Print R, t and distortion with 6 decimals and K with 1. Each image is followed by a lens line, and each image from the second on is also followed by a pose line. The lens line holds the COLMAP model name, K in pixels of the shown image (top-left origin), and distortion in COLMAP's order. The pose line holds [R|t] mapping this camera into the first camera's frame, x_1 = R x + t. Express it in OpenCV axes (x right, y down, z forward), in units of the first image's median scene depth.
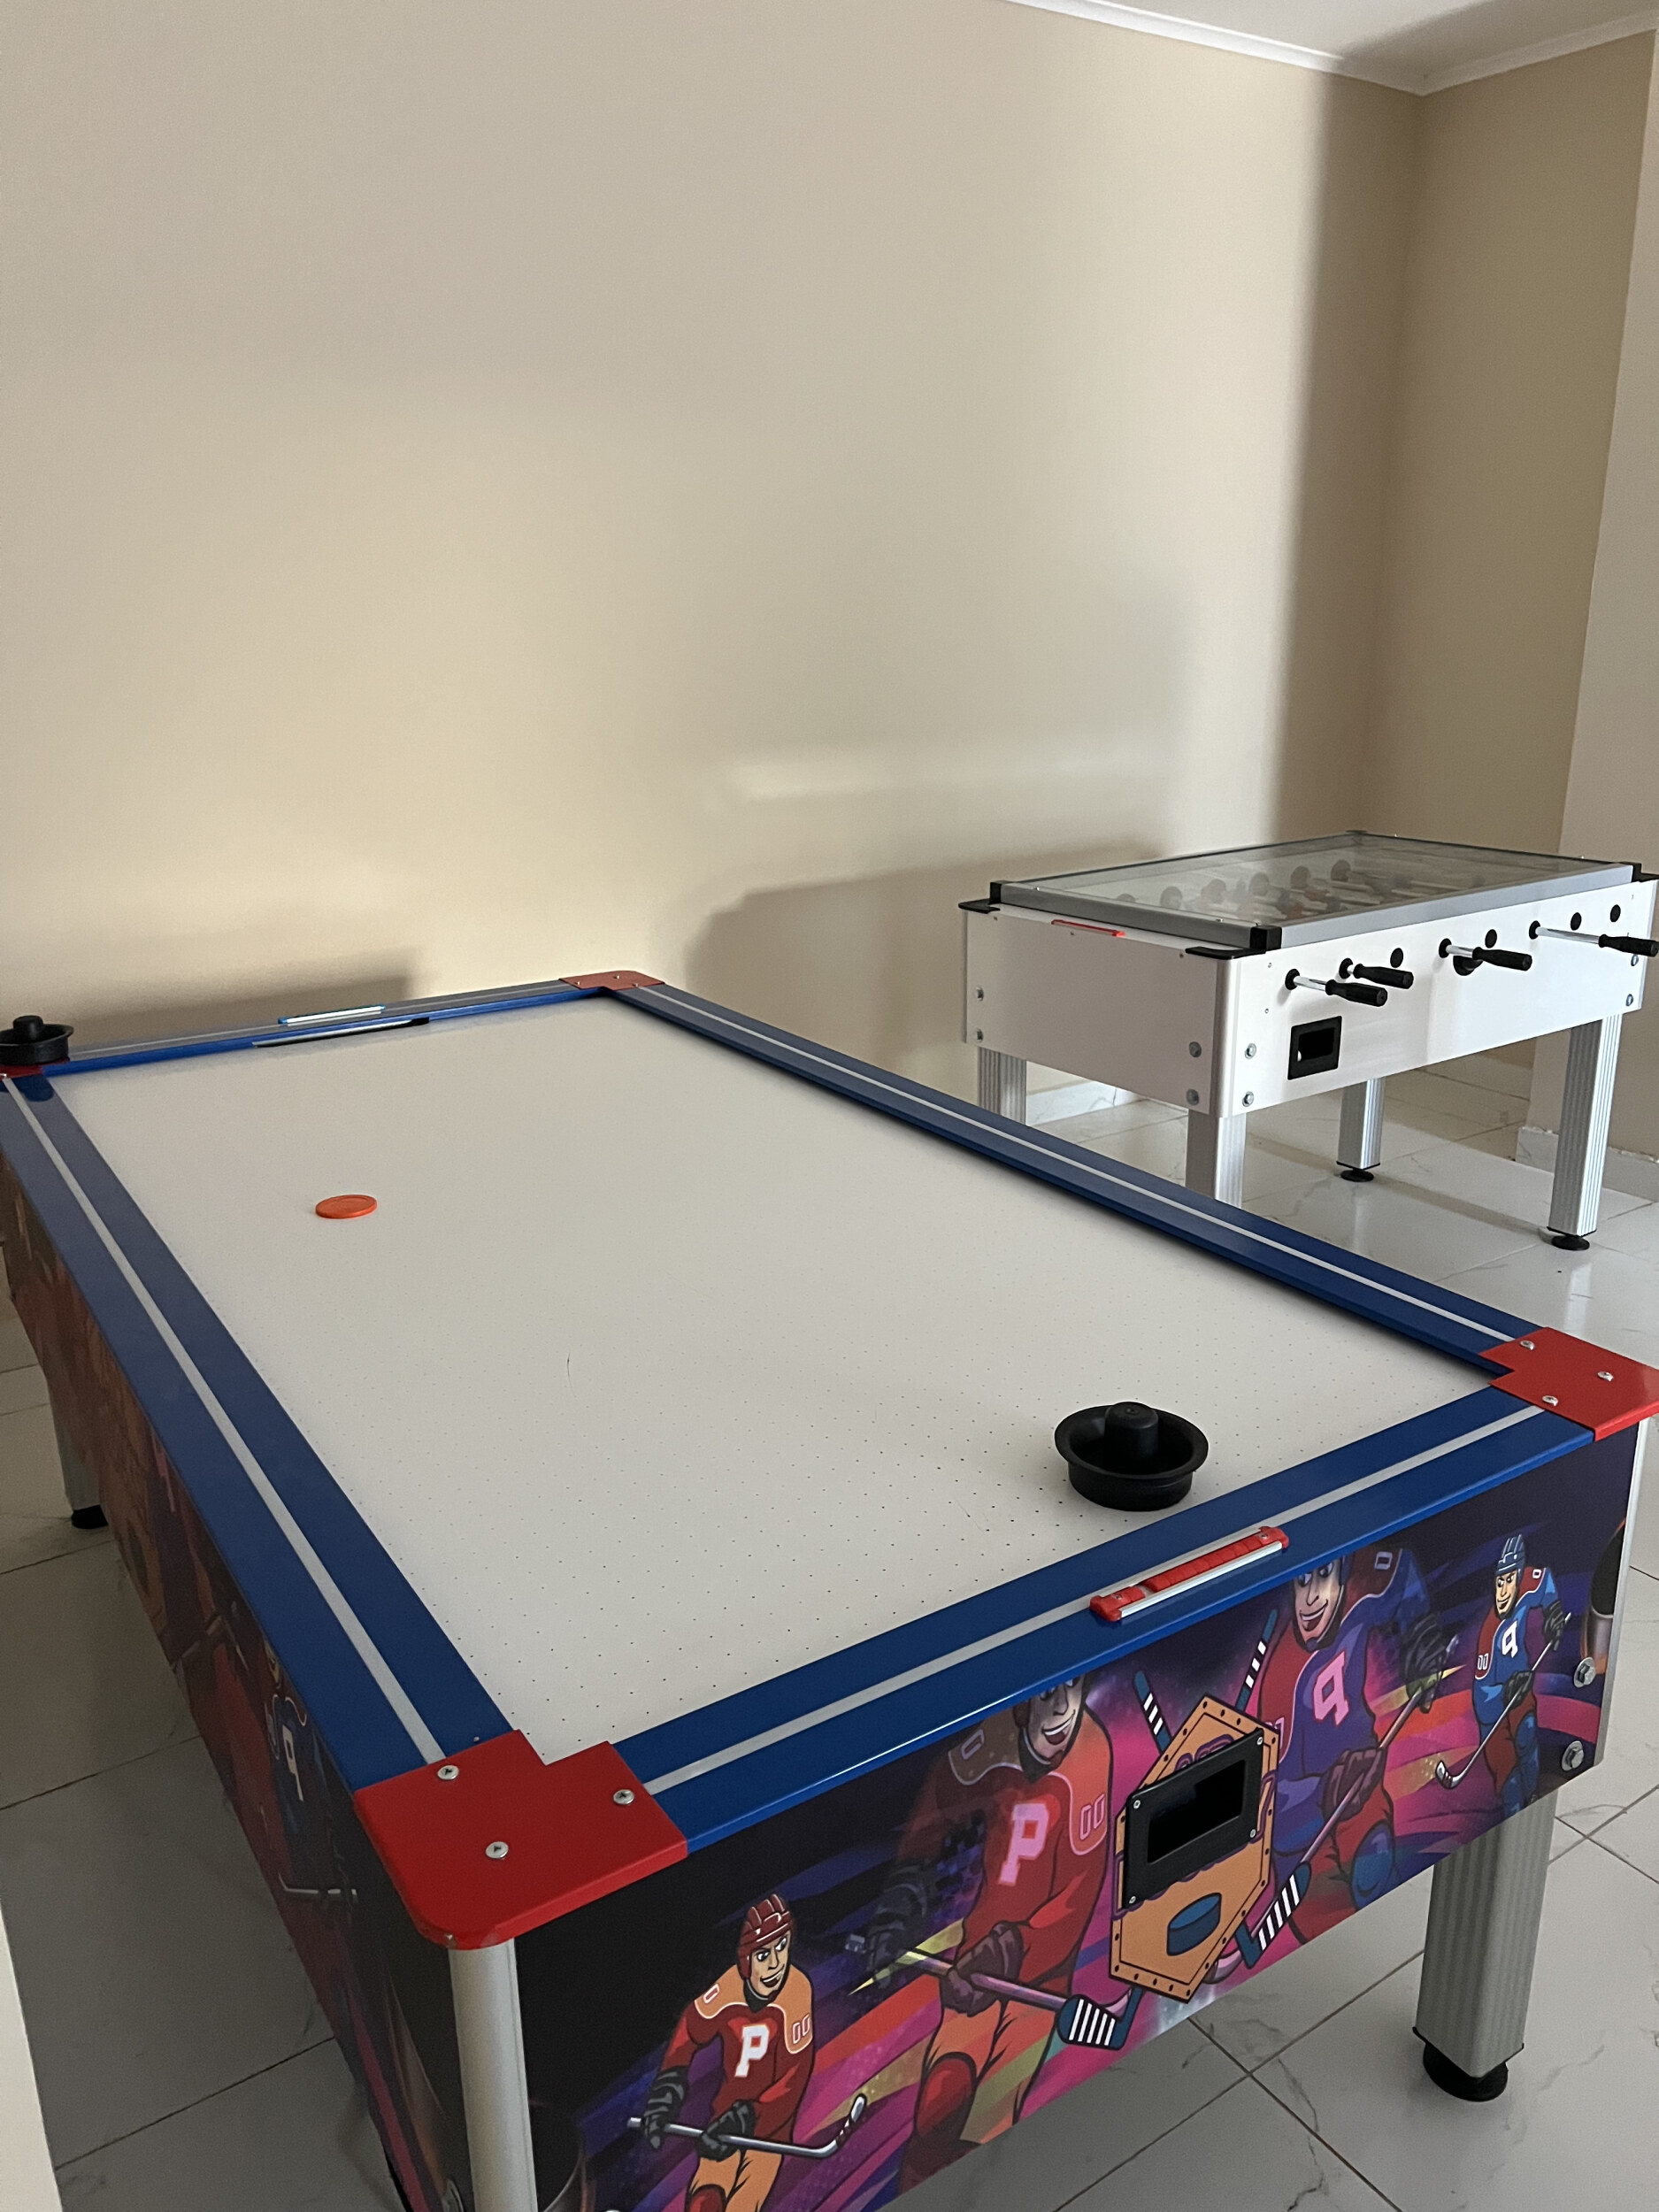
lens RADIAL K [[1654.6, 0, 834.1], [0, 1654.6, 1108.4], [0, 0, 1]] dist [0.062547, -0.063205]
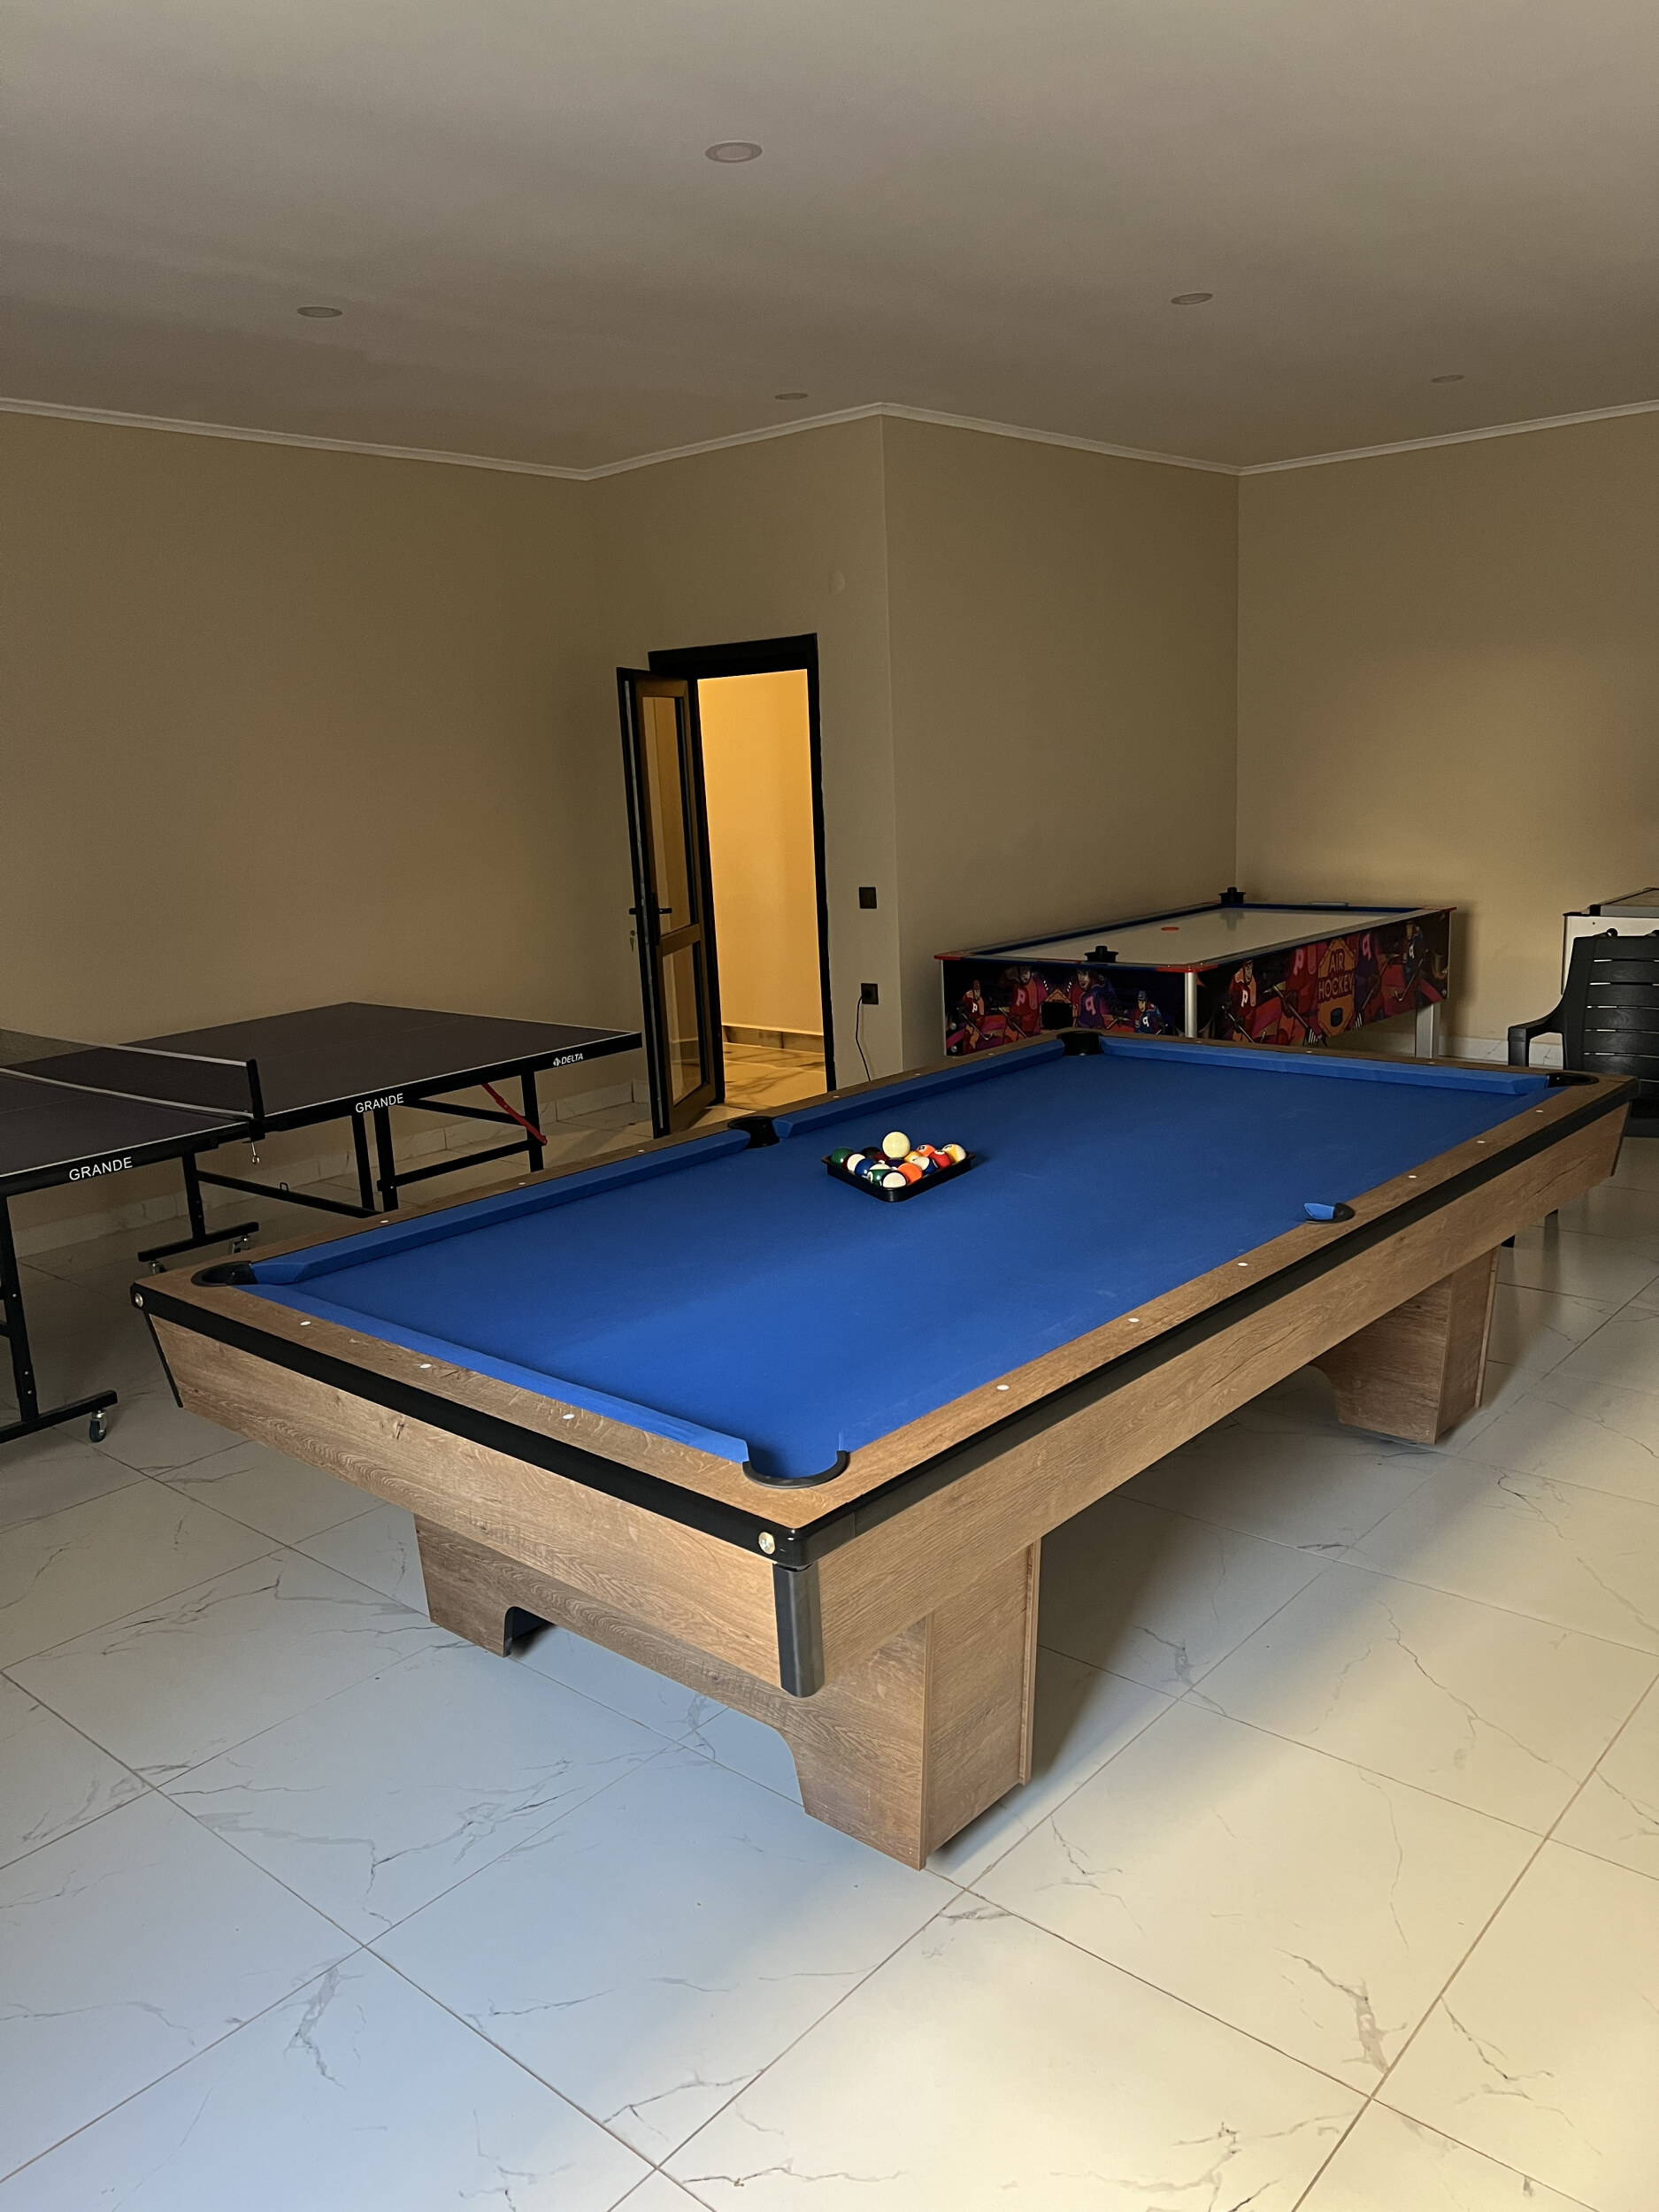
lens RADIAL K [[1654.6, 0, 832.1], [0, 1654.6, 1109.1], [0, 0, 1]] dist [0.062547, -0.063205]
pose [[0.257900, 0.208781, -0.943344, 4.923791], [-0.243149, 0.958974, 0.145766, 0.146581], [0.935075, 0.191781, 0.298084, -1.060042]]
